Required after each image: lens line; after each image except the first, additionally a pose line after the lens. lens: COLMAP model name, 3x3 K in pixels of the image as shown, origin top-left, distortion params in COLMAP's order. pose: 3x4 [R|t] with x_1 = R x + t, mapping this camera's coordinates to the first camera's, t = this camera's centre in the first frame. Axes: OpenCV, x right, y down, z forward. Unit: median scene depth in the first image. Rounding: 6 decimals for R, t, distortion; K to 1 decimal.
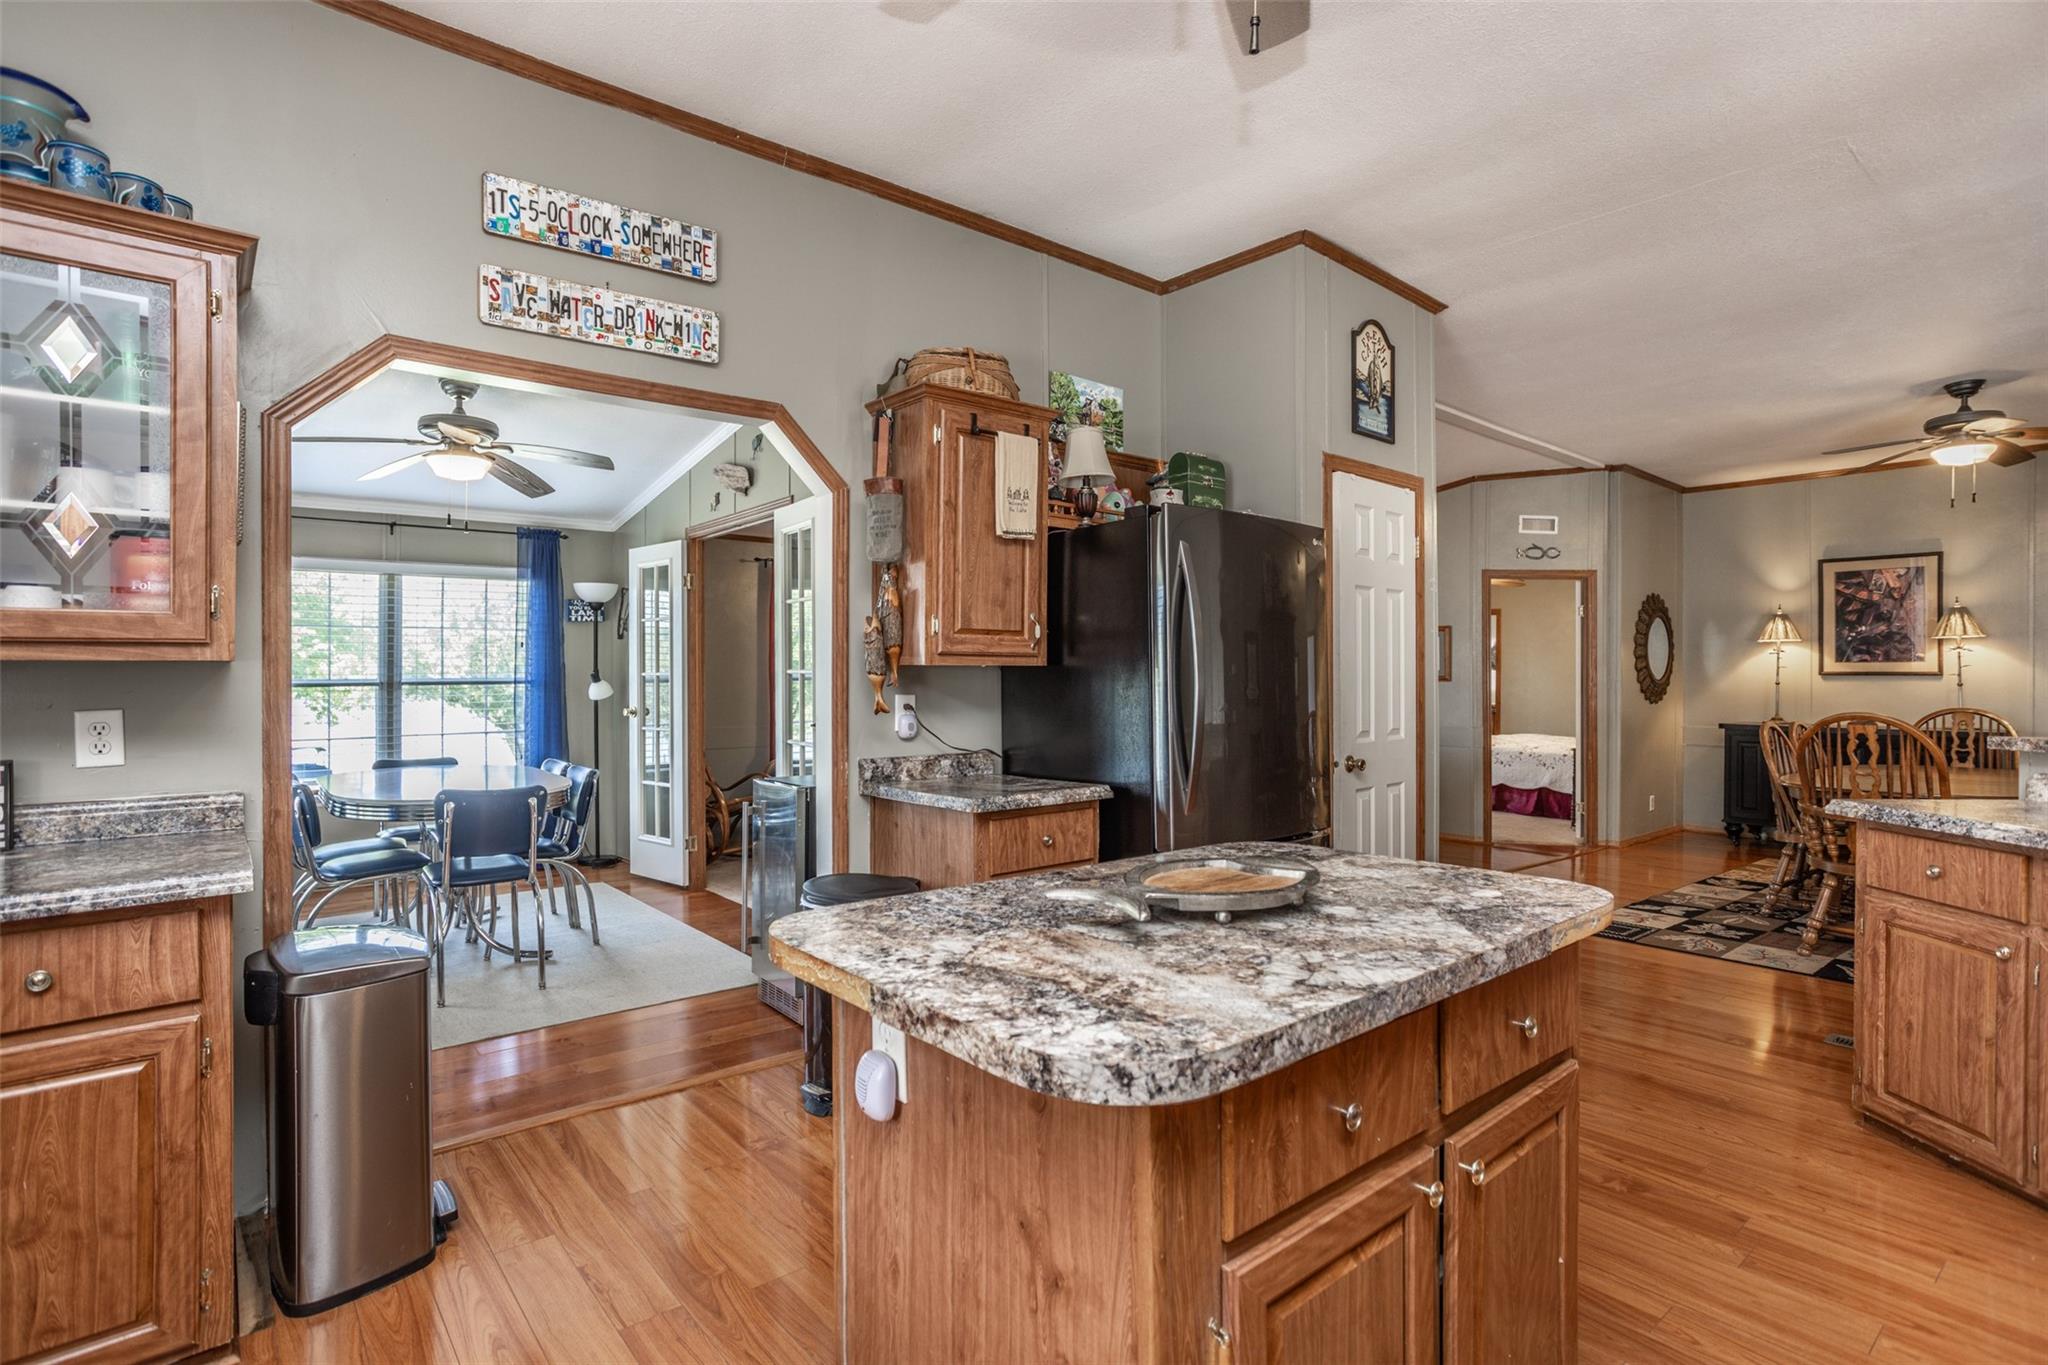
lens RADIAL K [[1020.1, 0, 1029.9], [0, 1020.1, 674.2], [0, 0, 1]] dist [-0.024389, 0.021381]
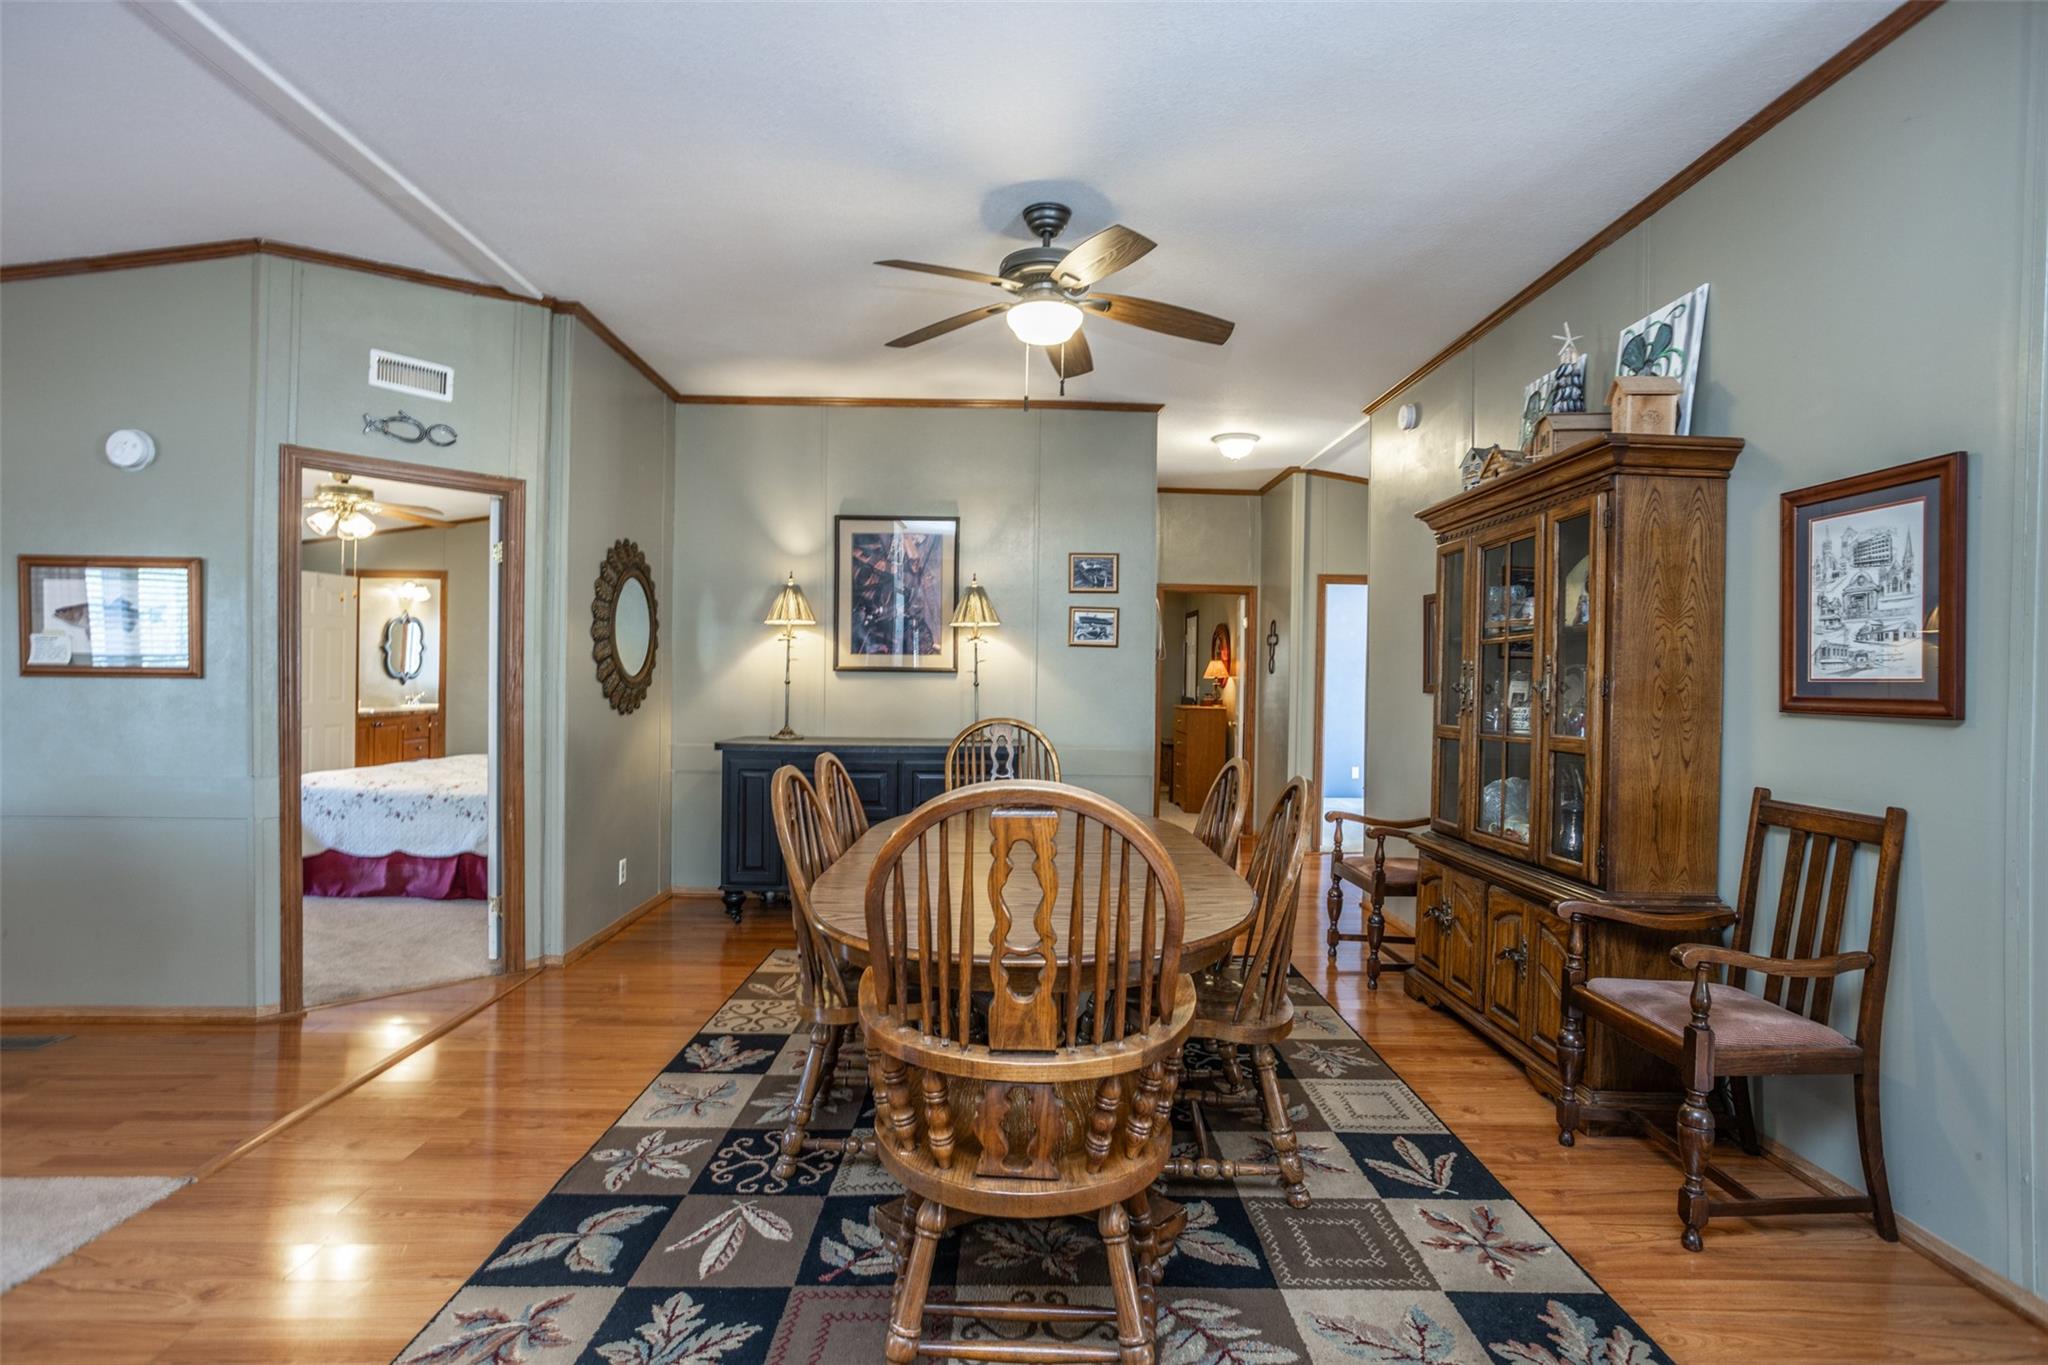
lens RADIAL K [[1020.1, 0, 1029.9], [0, 1020.1, 674.2], [0, 0, 1]] dist [-0.024389, 0.021381]
pose [[0.634879, 0.005747, 0.772591, 0.299267], [-0.010295, 0.999946, 0.001021, 0.000832], [-0.772543, -0.008602, 0.634904, 0.422956]]
